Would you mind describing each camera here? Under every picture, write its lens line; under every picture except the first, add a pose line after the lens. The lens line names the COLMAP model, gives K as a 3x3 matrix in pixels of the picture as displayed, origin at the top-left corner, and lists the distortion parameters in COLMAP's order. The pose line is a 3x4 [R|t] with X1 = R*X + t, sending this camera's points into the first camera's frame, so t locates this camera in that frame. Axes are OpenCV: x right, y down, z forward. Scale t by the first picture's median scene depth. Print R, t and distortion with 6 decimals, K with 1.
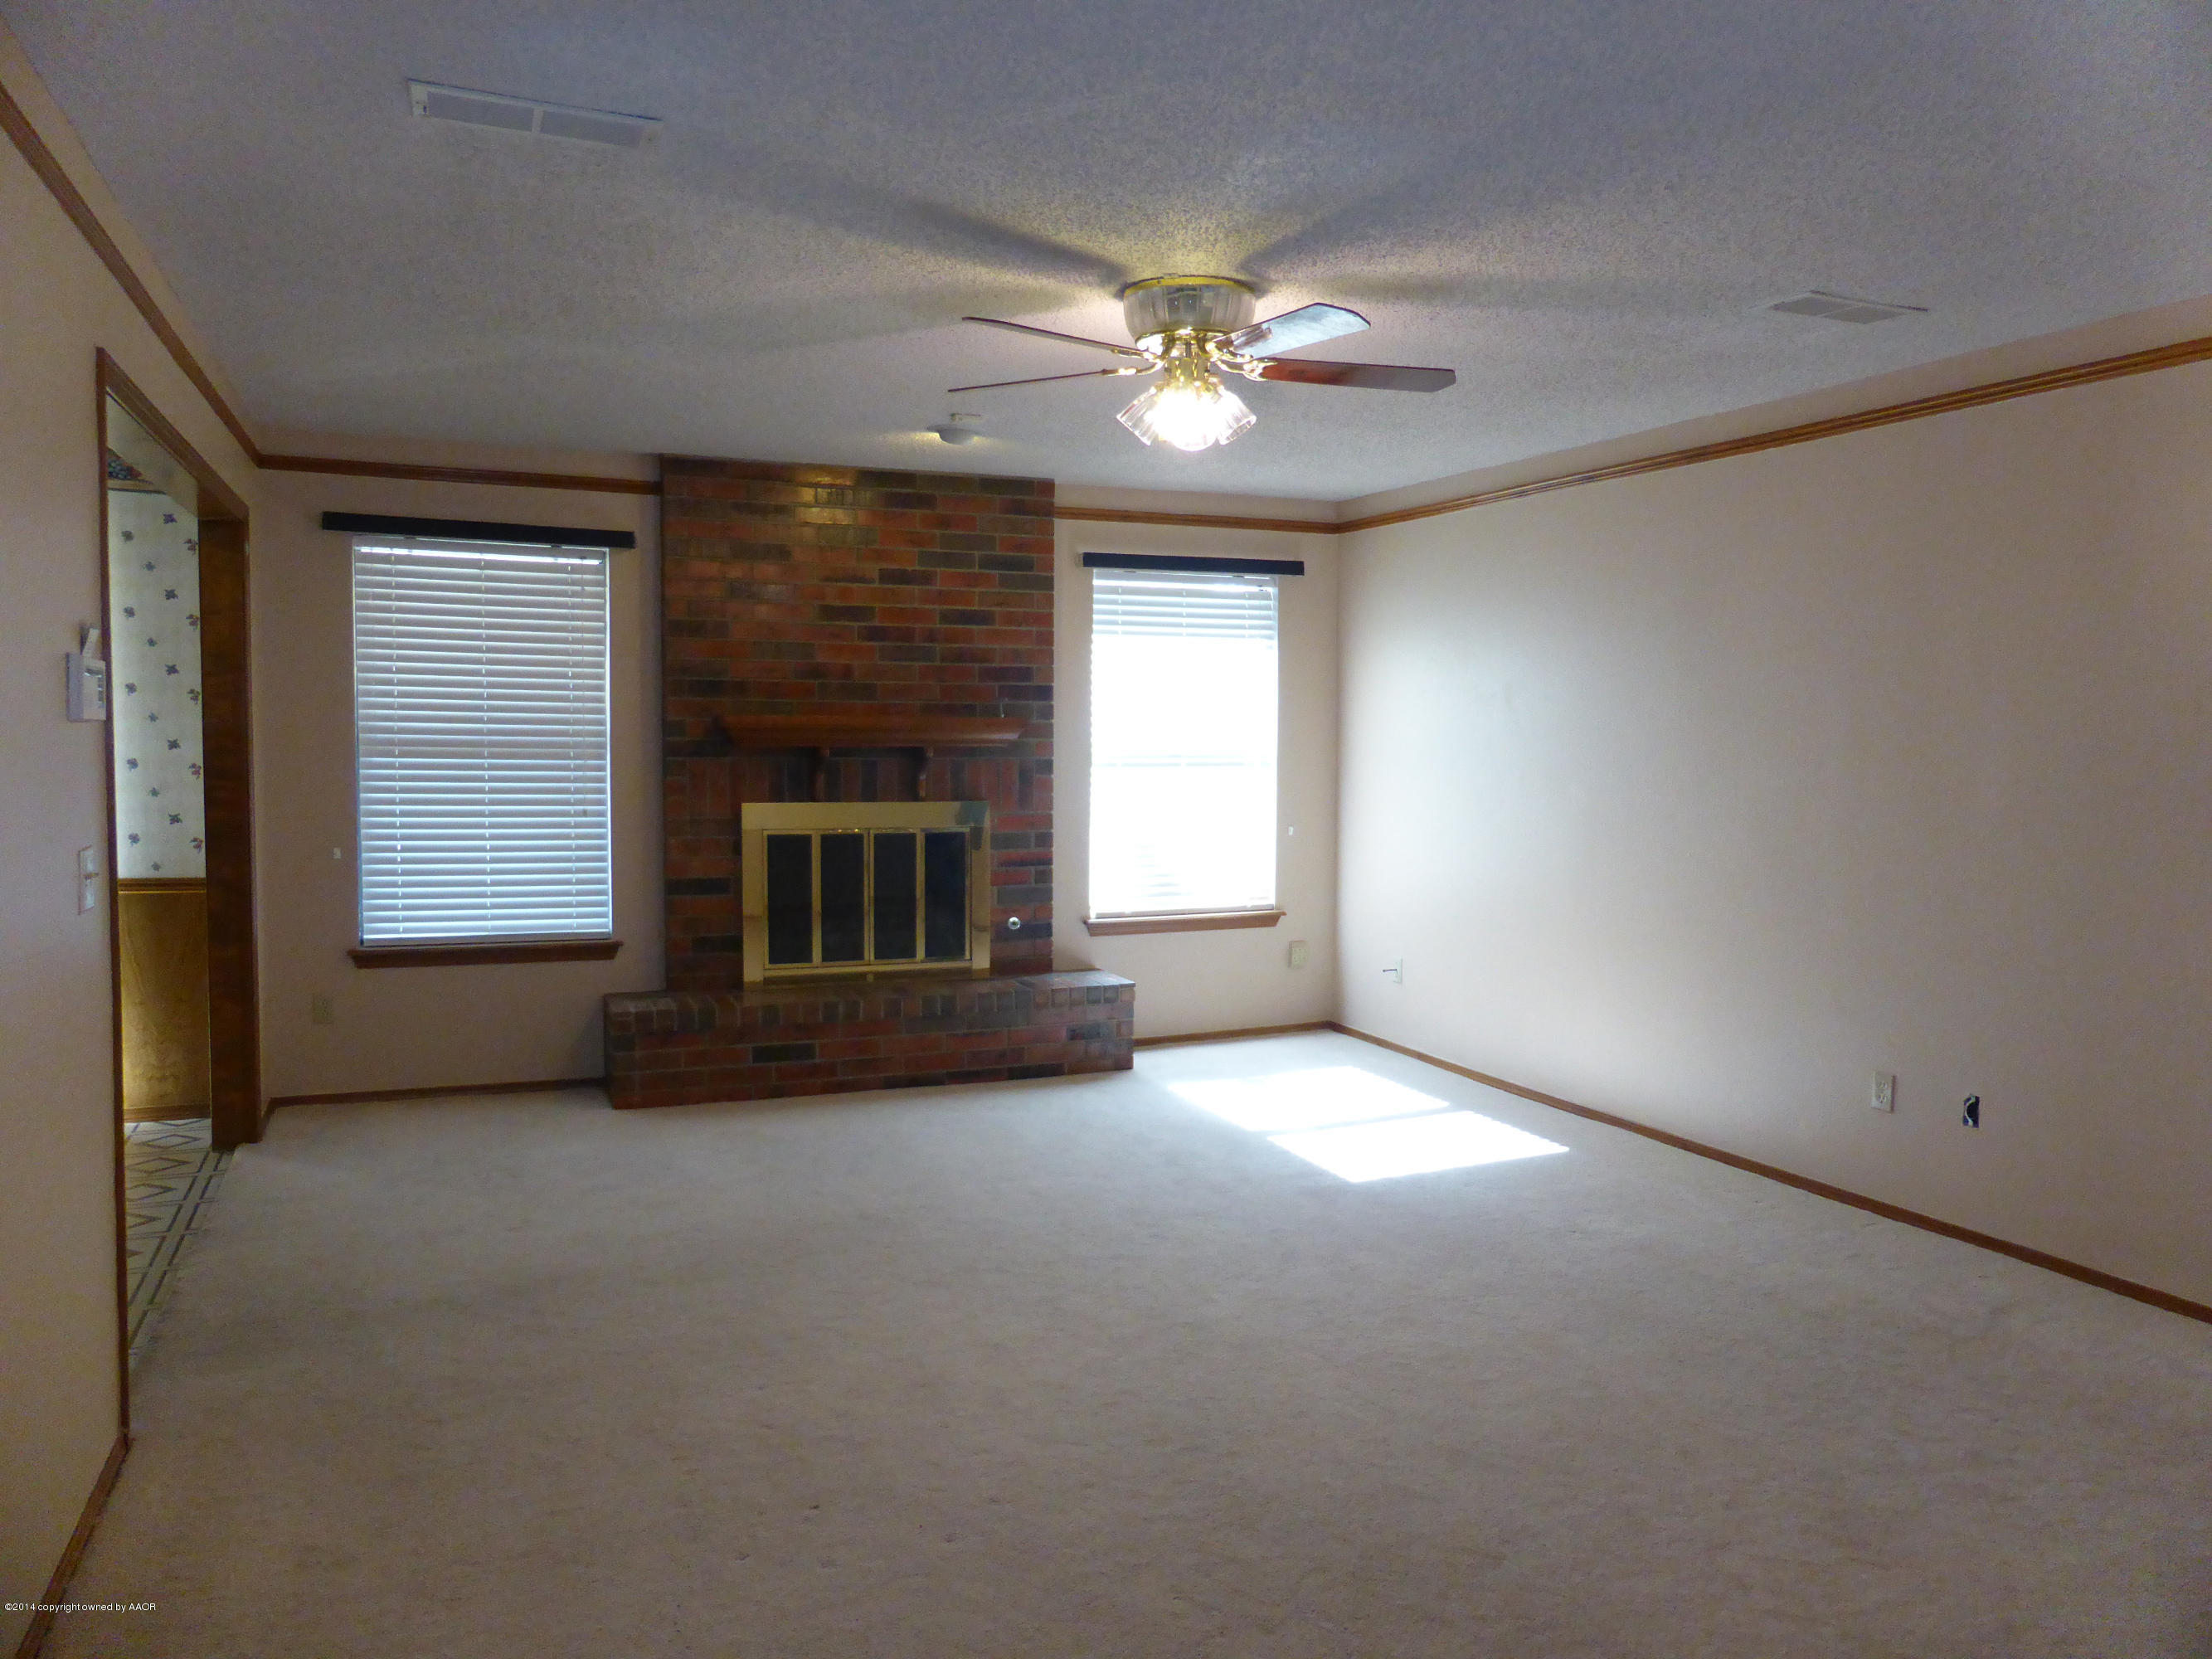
lens RADIAL K [[1570.3, 0, 1095.3], [0, 1570.3, 831.4], [0, 0, 1]] dist [-0.069036, 0.044477]
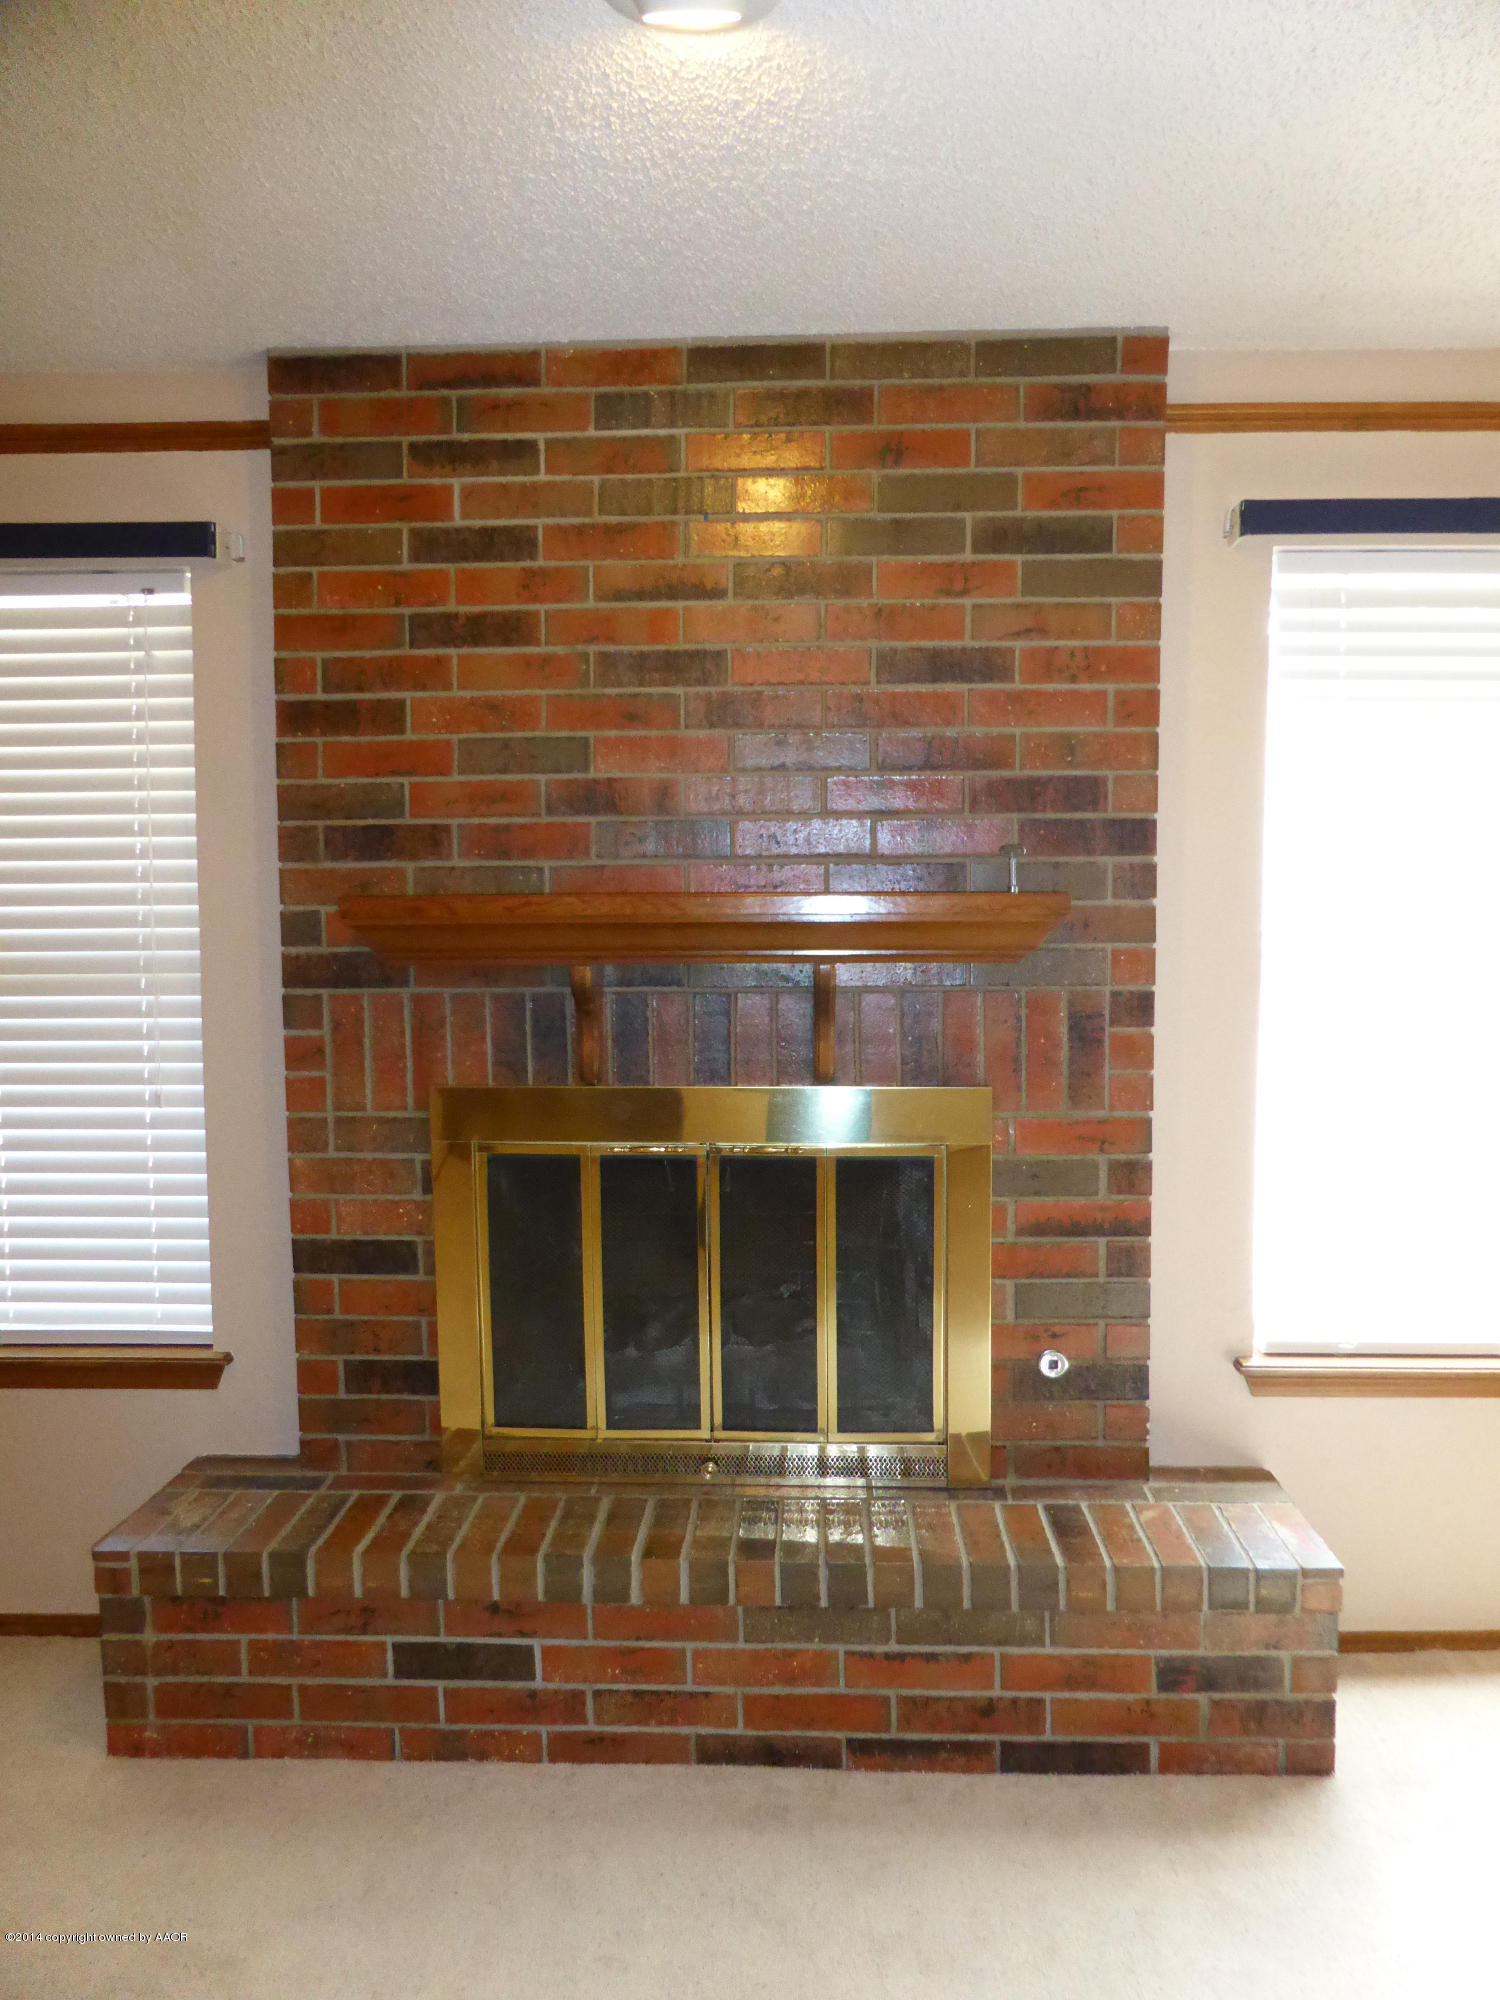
lens RADIAL K [[1419.7, 0, 746.7], [0, 1419.7, 989.5], [0, 0, 1]] dist [-0.069036, 0.044477]
pose [[0.904521, 0.016916, -0.426093, 0.036418], [-0.012166, 0.999830, 0.013868, -0.051072], [0.426255, -0.007360, 0.904573, 0.616624]]
